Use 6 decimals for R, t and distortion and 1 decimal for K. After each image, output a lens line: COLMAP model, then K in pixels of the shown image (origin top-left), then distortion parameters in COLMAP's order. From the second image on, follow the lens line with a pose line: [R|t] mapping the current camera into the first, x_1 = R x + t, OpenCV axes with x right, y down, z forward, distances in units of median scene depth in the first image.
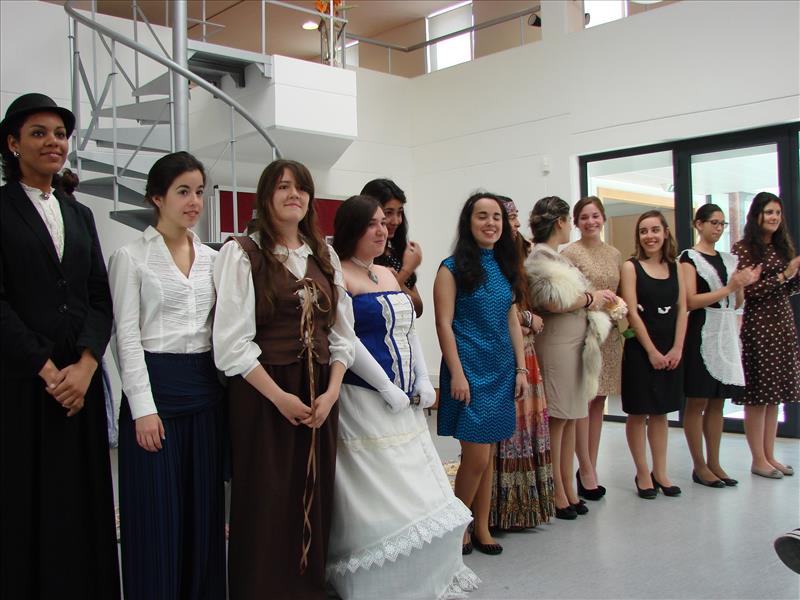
lens RADIAL K [[826.5, 0, 400.0], [0, 826.5, 300.0], [0, 0, 1]] dist [-0.242220, 0.278186]
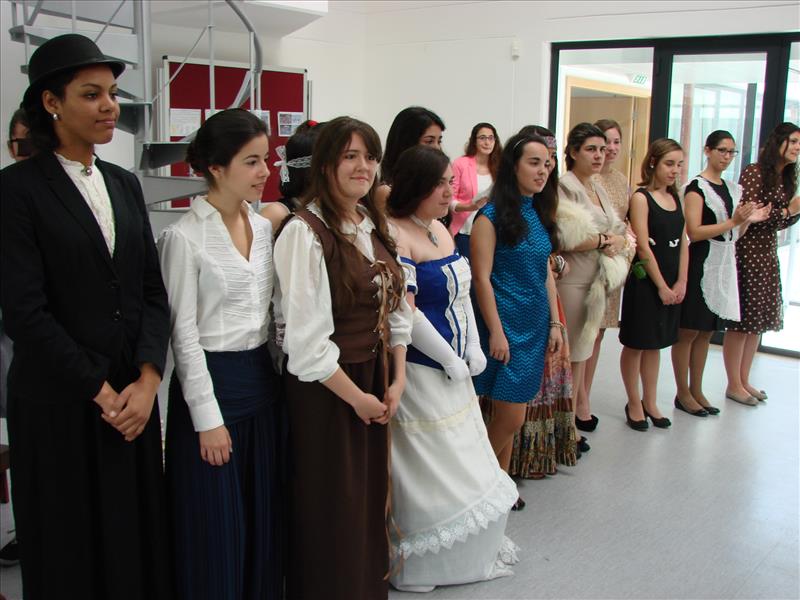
lens RADIAL K [[826.5, 0, 400.0], [0, 826.5, 300.0], [0, 0, 1]] dist [-0.242220, 0.278186]
pose [[0.991643, 0.023514, 0.126855, -0.182428], [-0.047256, 0.981118, 0.187546, -0.132201], [-0.120050, -0.191973, 0.974030, 0.125124]]
